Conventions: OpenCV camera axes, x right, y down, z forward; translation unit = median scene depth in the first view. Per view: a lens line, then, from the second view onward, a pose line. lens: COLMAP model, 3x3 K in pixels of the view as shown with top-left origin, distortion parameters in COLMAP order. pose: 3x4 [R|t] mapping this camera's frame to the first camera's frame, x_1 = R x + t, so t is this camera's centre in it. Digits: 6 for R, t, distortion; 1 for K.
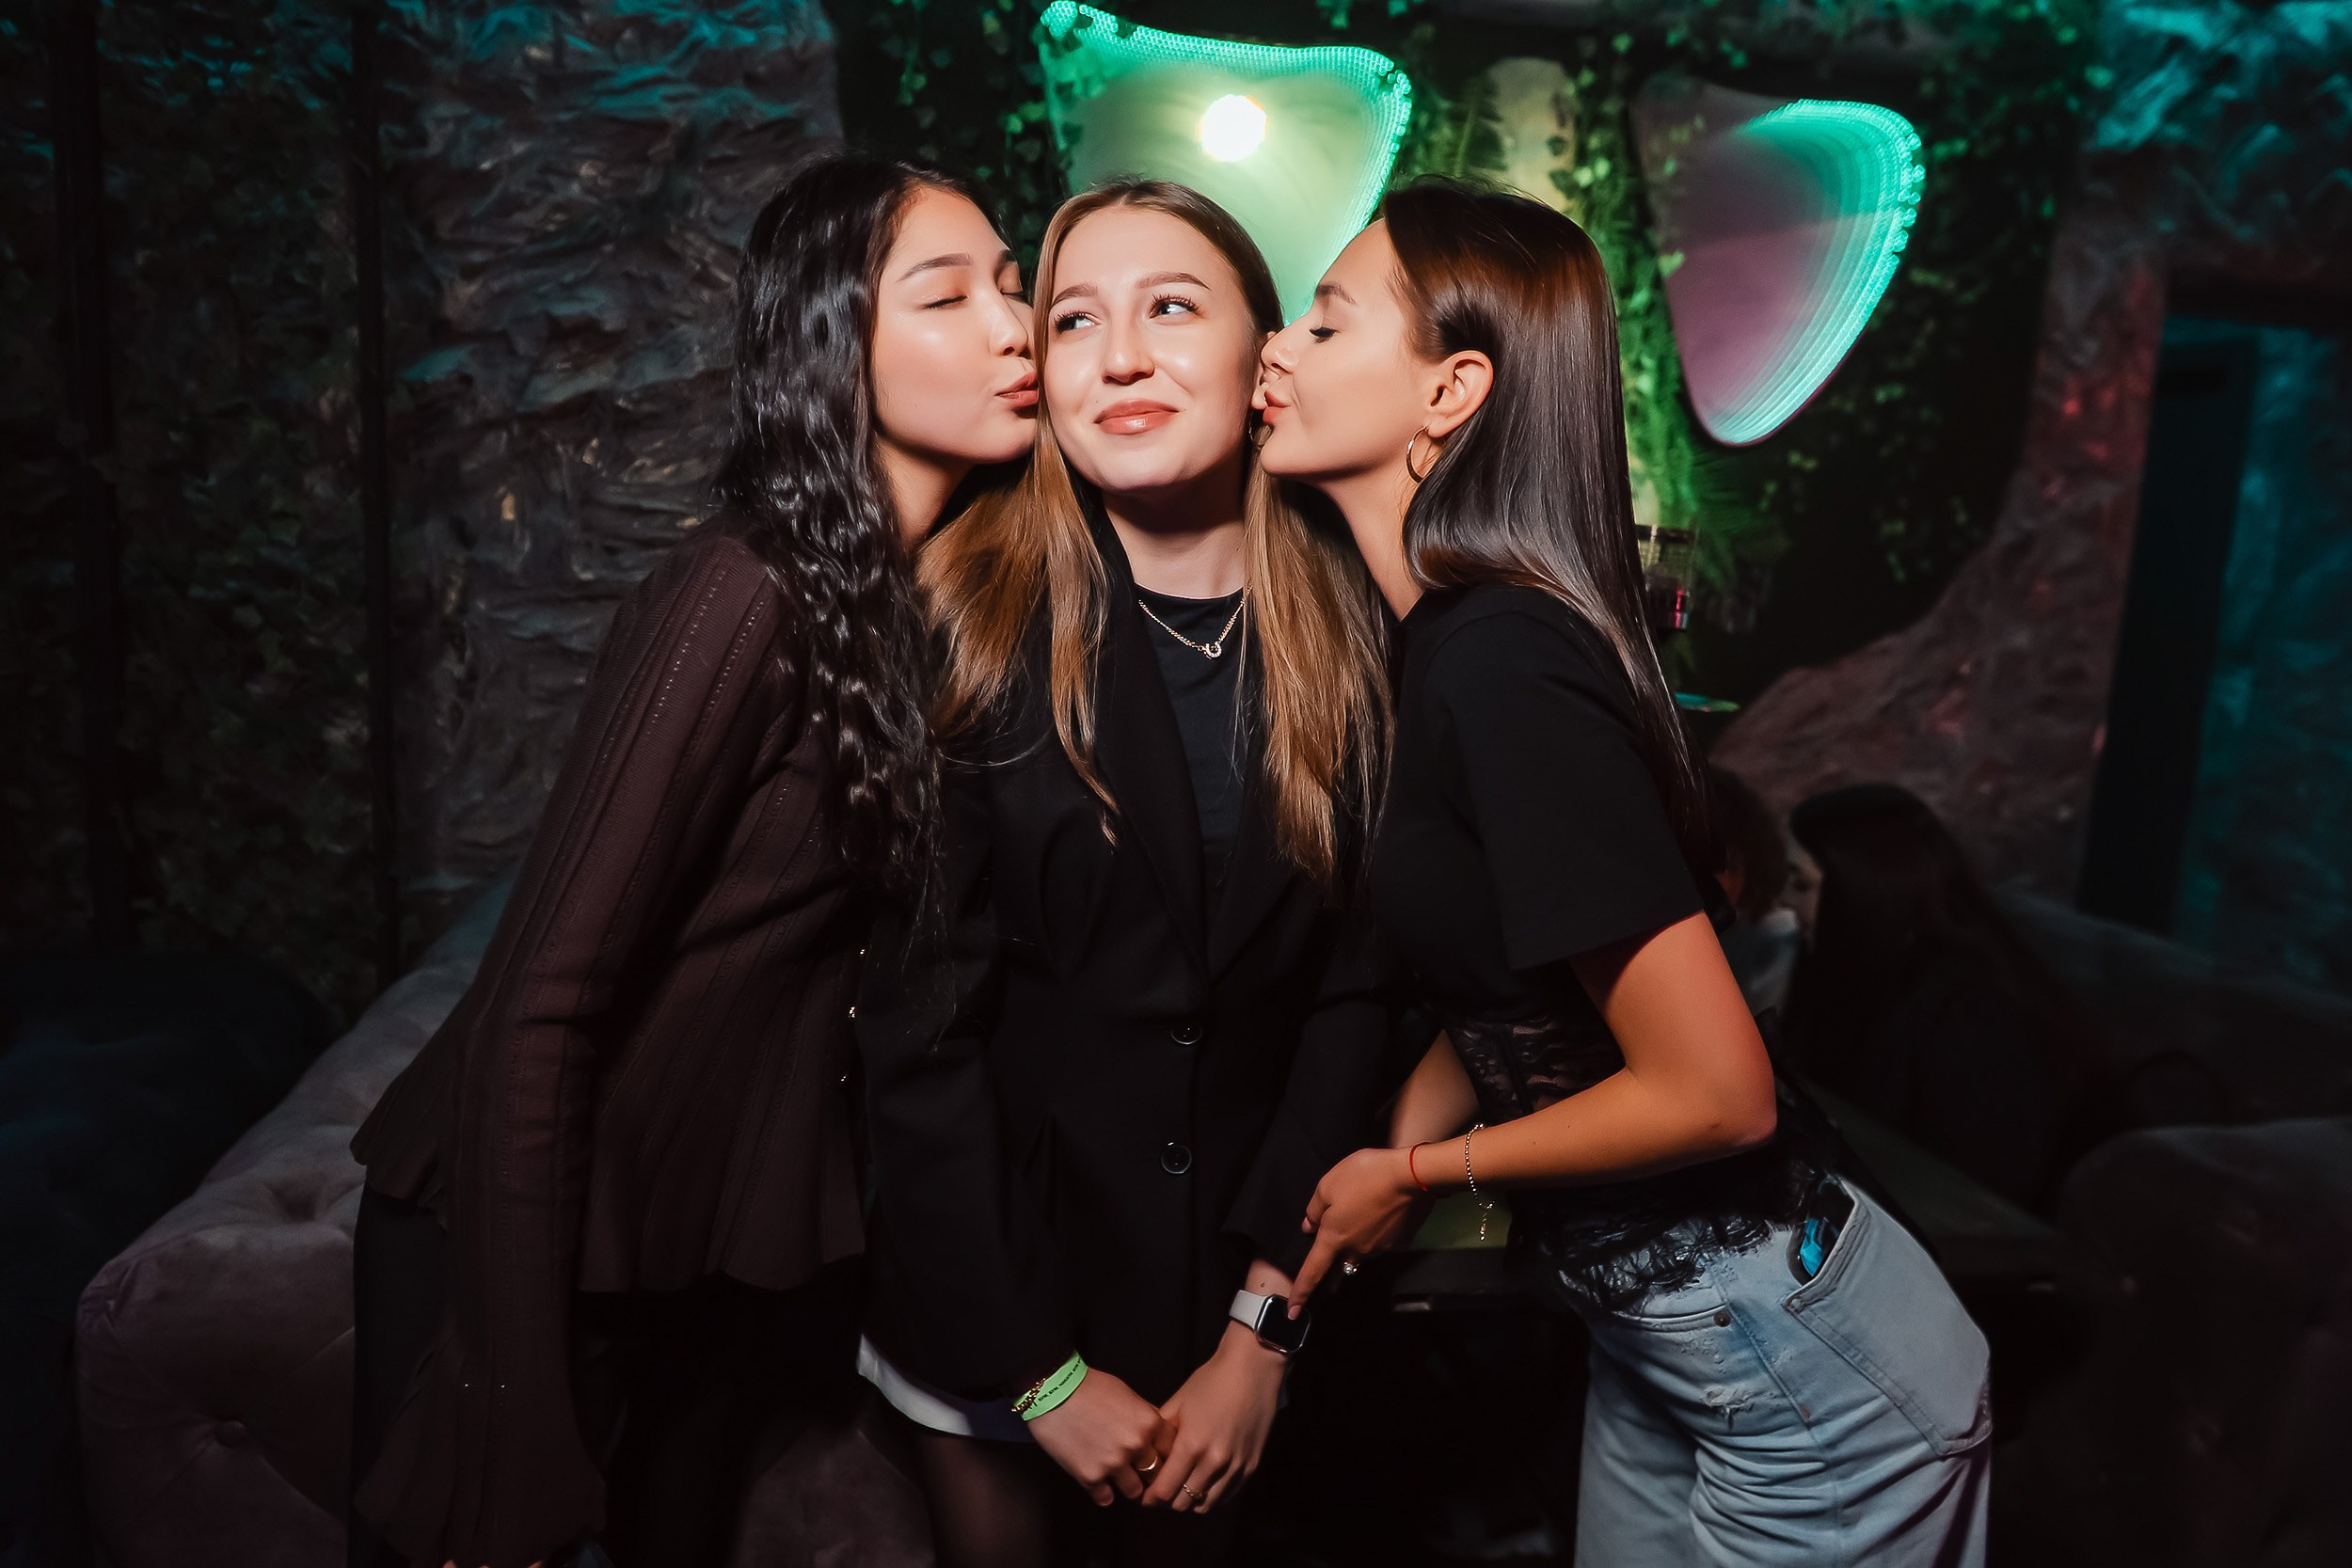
lens RADIAL K [[1682.4, 0, 1176.0], [0, 1682.4, 784.0], [0, 0, 1]] dist [-0.009477, -0.009463]
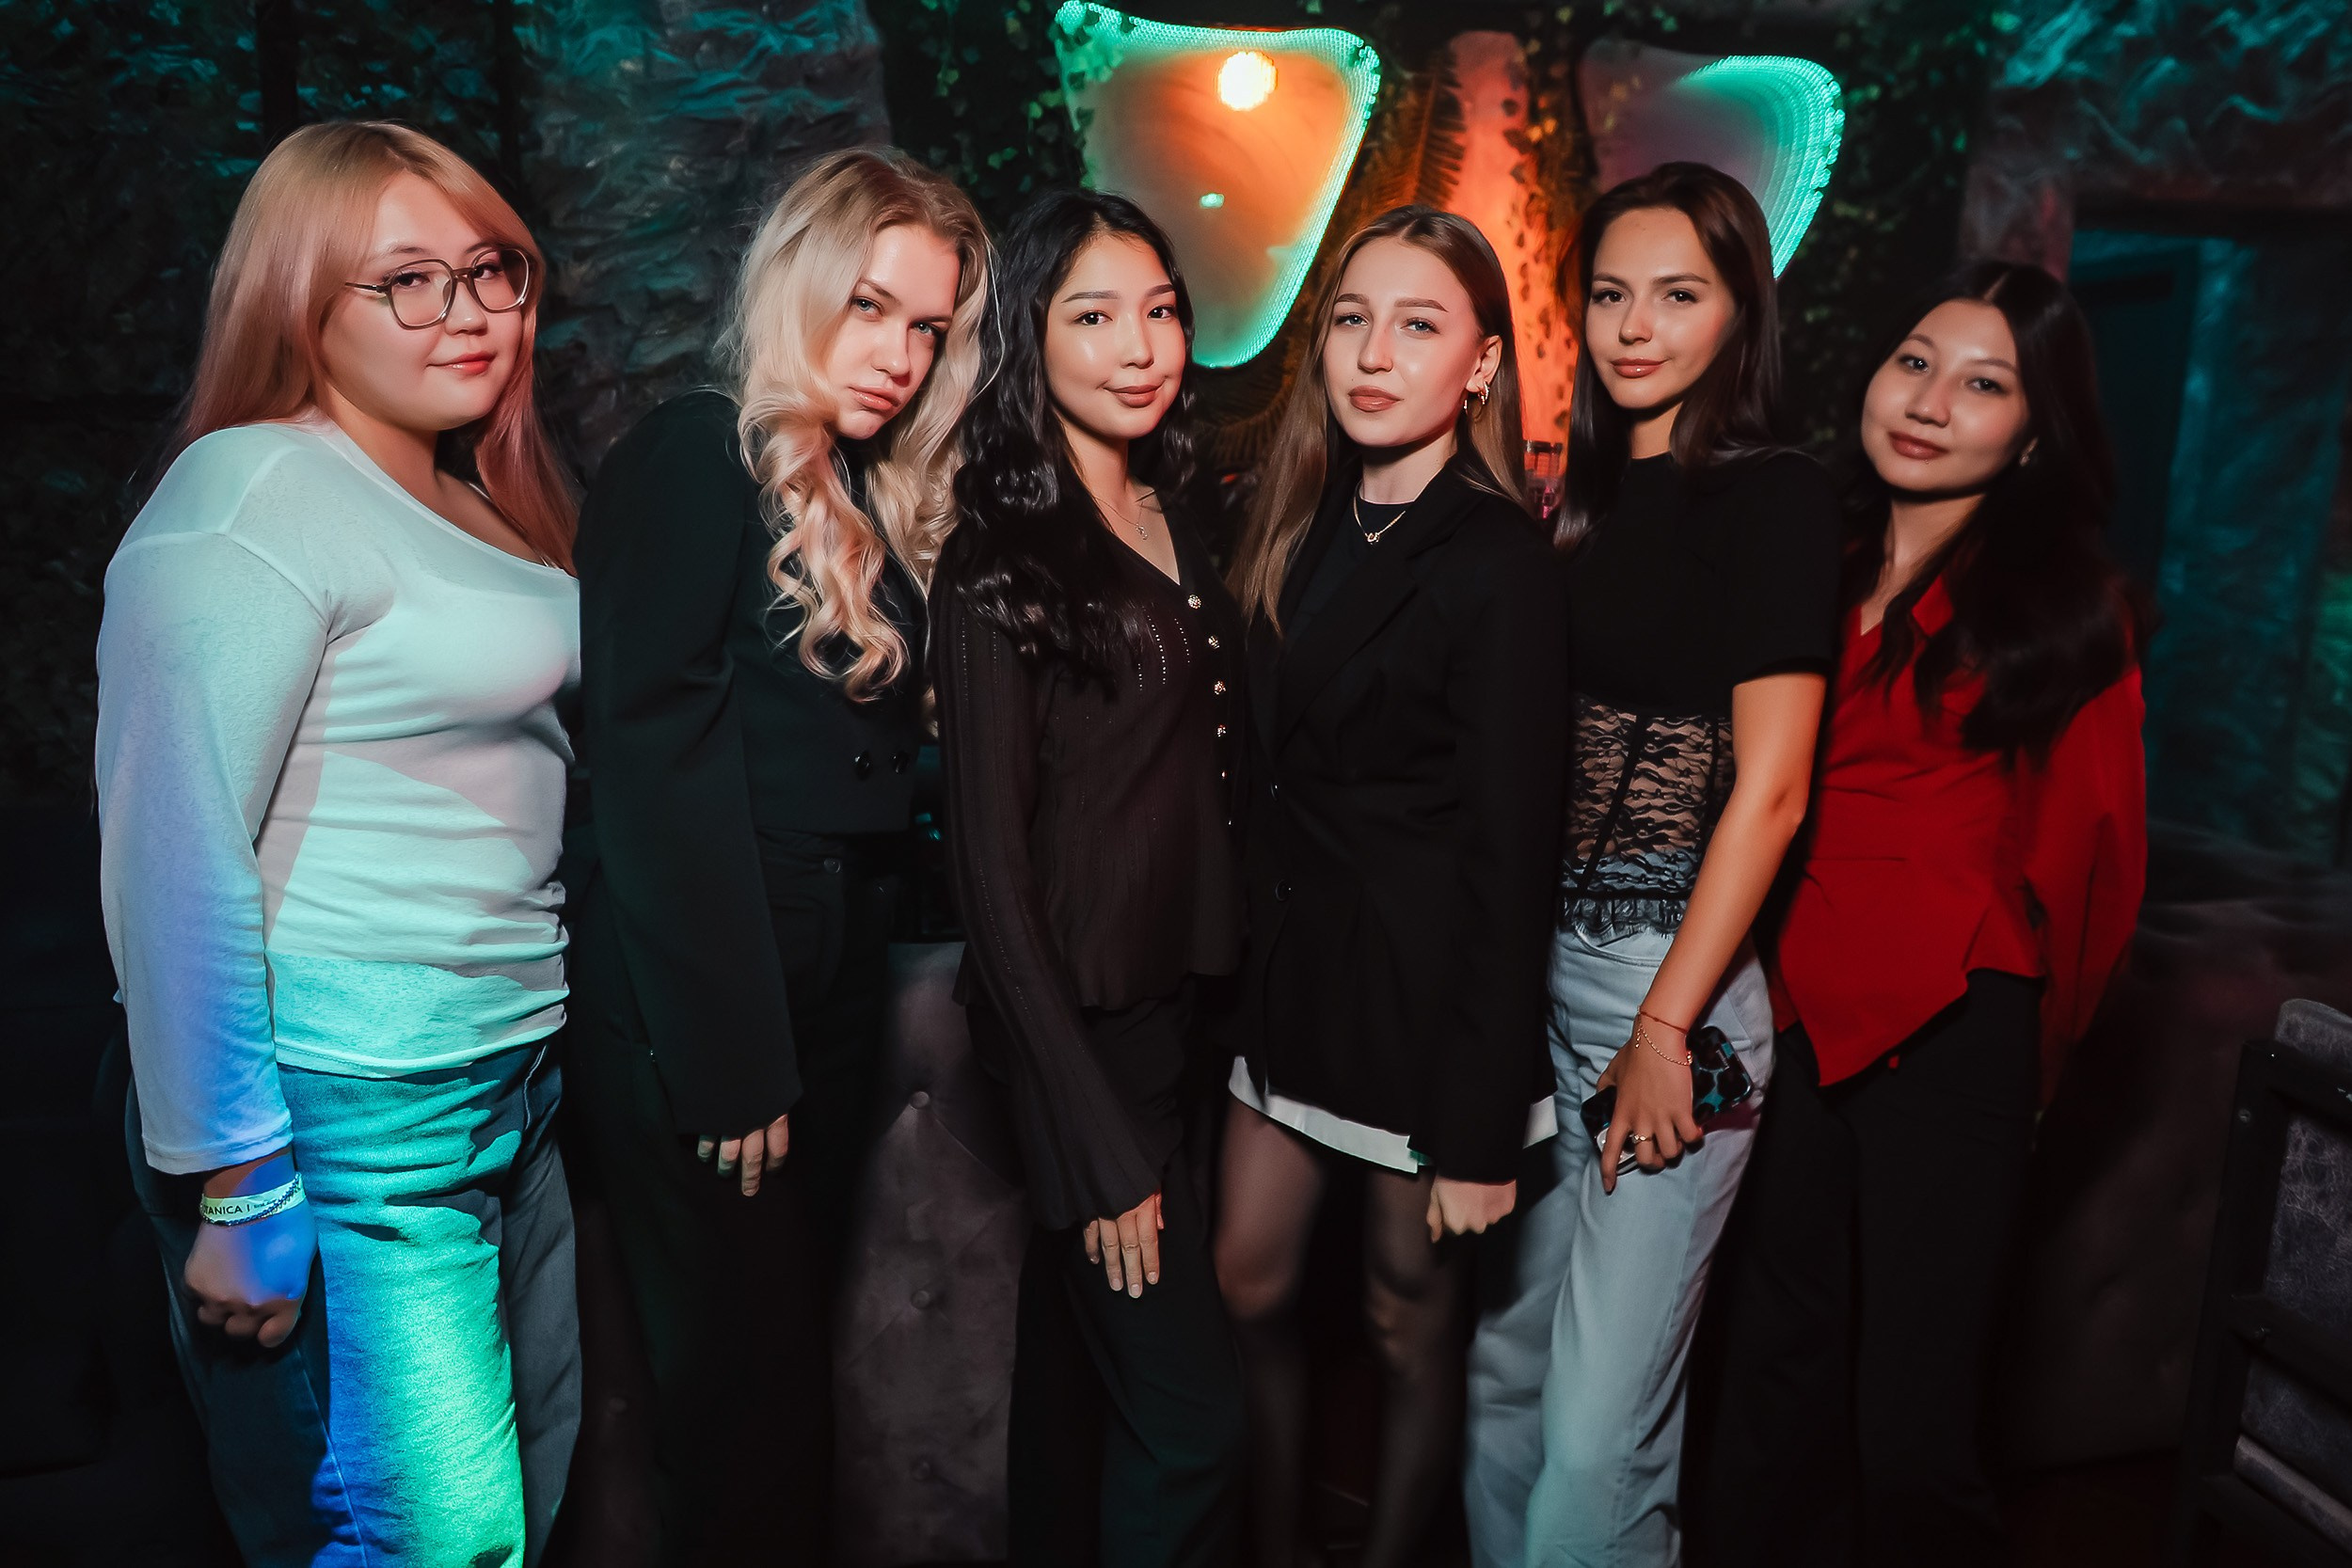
lens RADIAL K [[1682.4, 0, 1176.0], [0, 1682.4, 784.0], [0, 0, 1]] dist [-0.009477, -0.009463]
pose [[0.999142, -0.025520, -0.032606, 0.026688], [0.026716, 0.998966, 0.036792, 0.033722], [0.031634, -0.037631, 0.998791, -0.175125]]
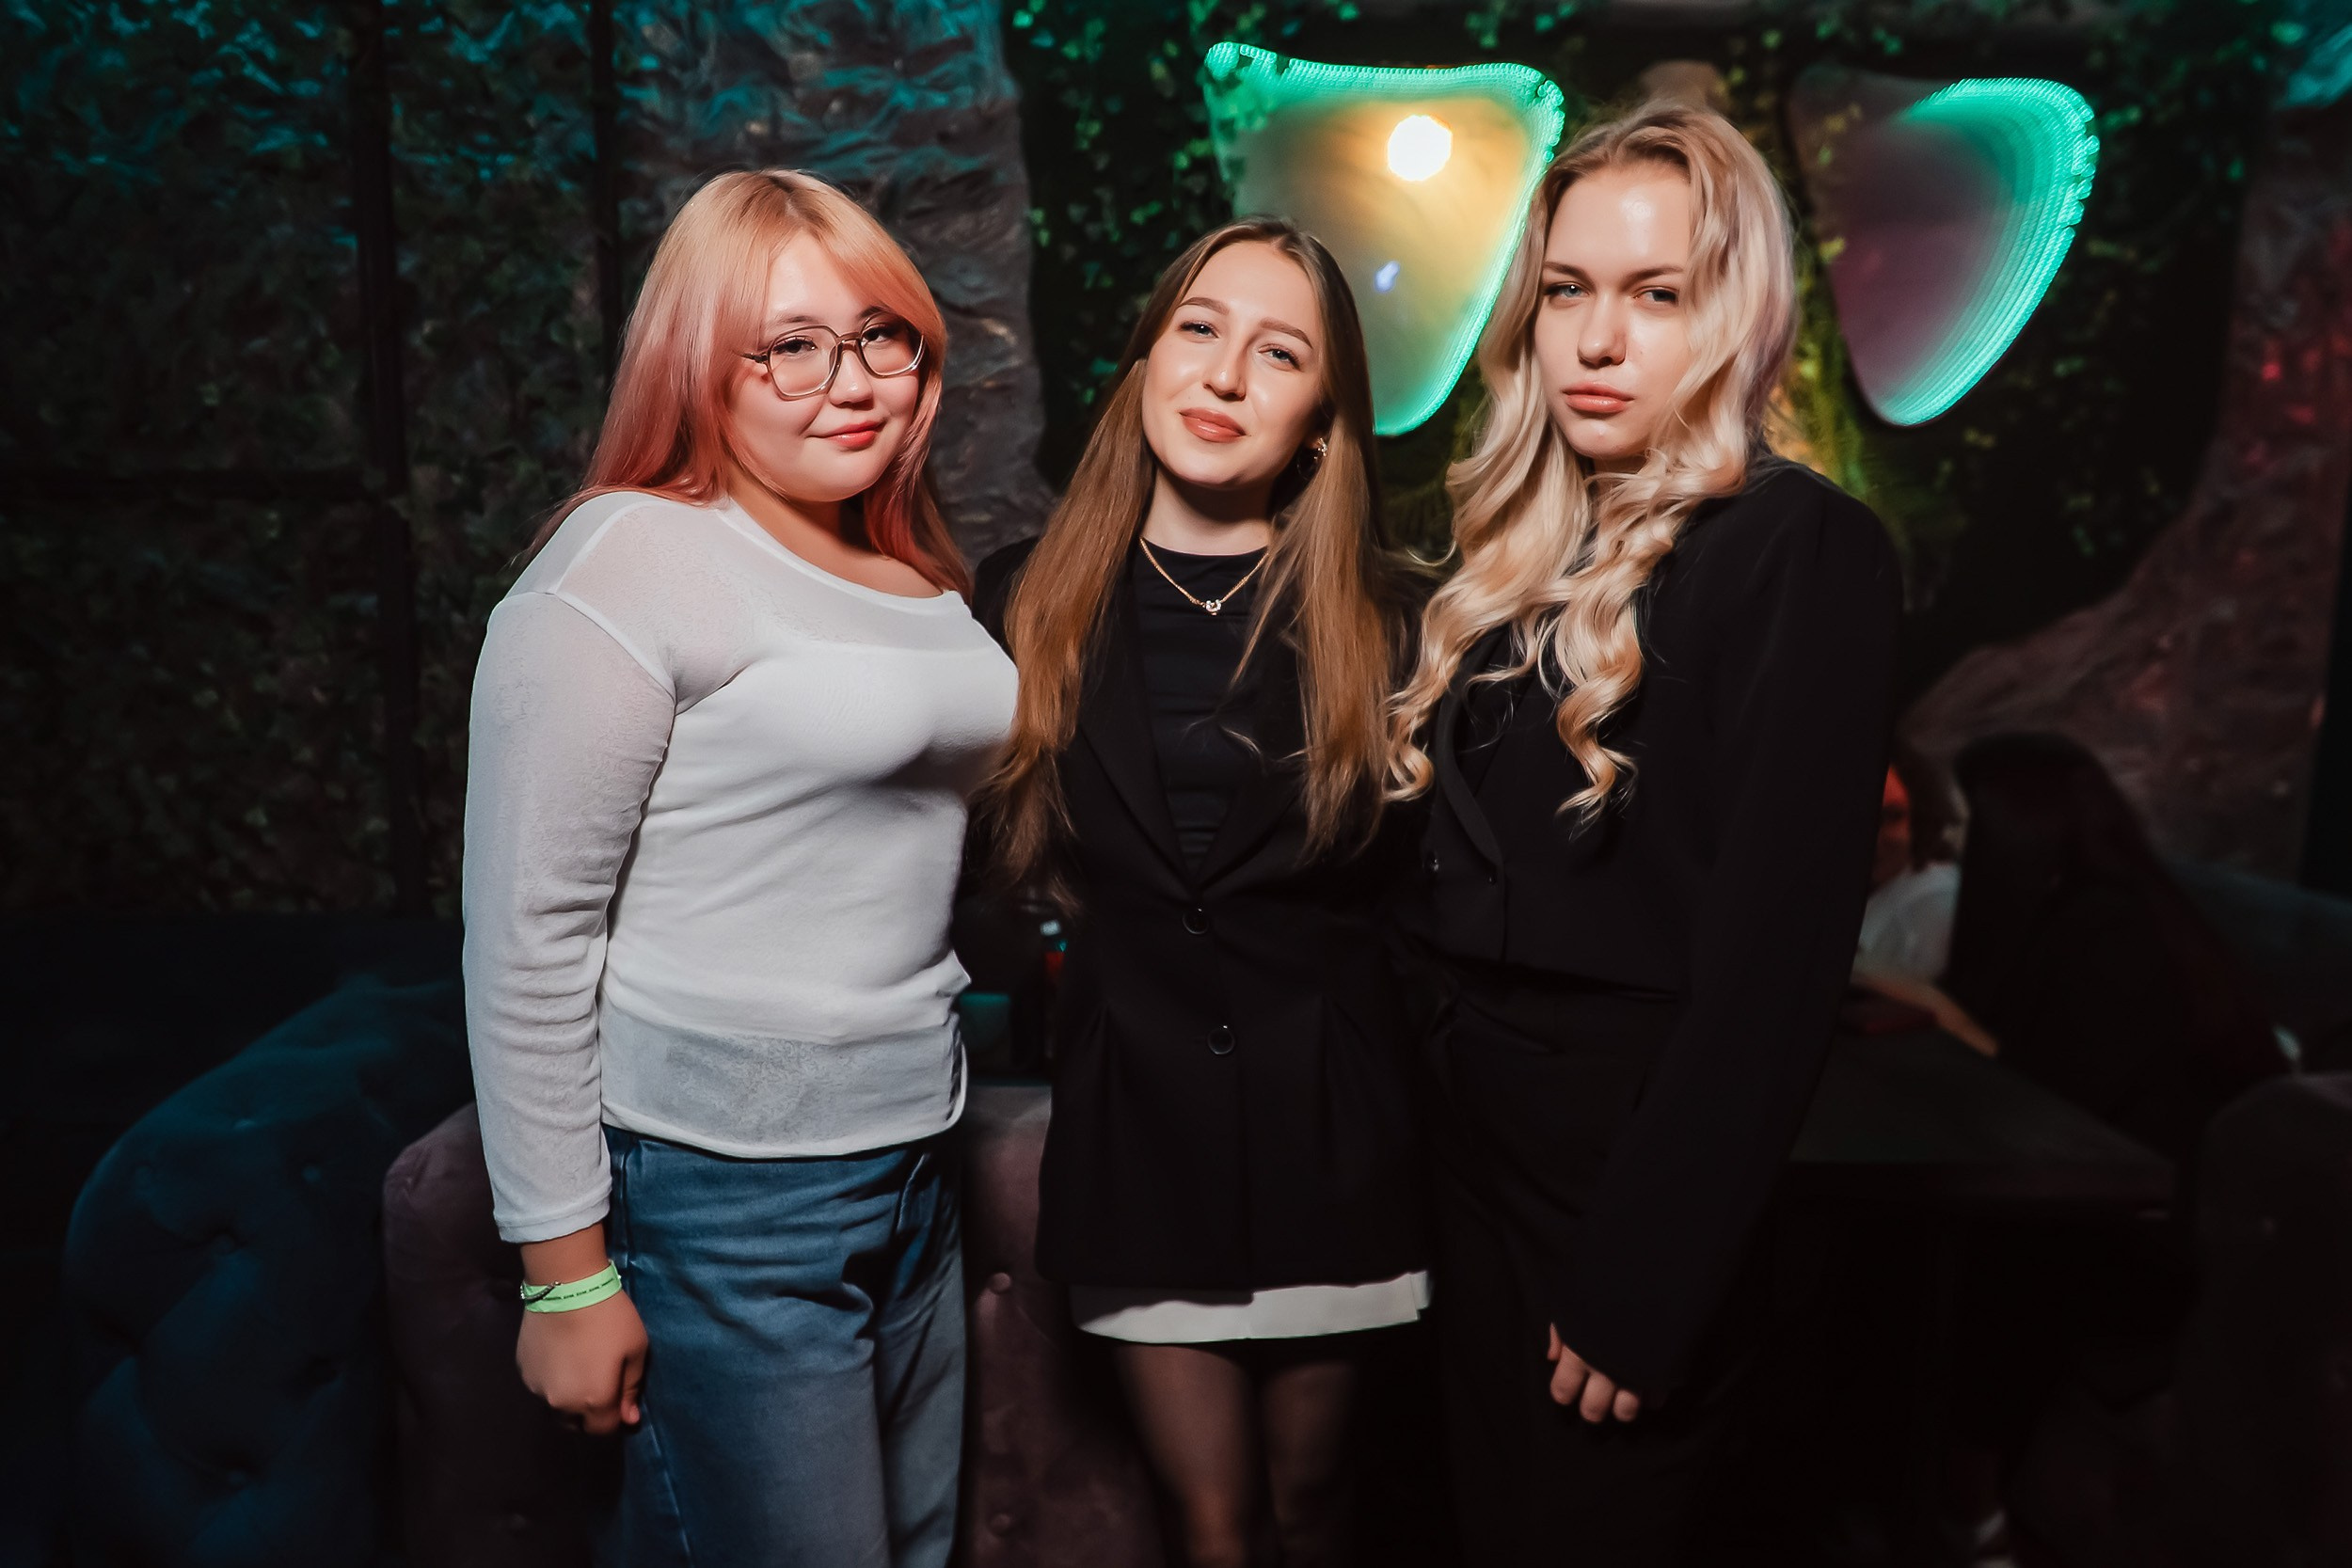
lens RADIAL K [[1680.6, 0, 1175.5], [0, 1680.6, 786.9], [0, 0, 1]] dist [-0.010527, -0.007531]
pose [[0.989820, -0.020759, -0.140803, 0.041392], [0.018661, 0.999695, -0.016205, 0.025325], [0.141097, 0.013413, 0.989905, -0.059296]]
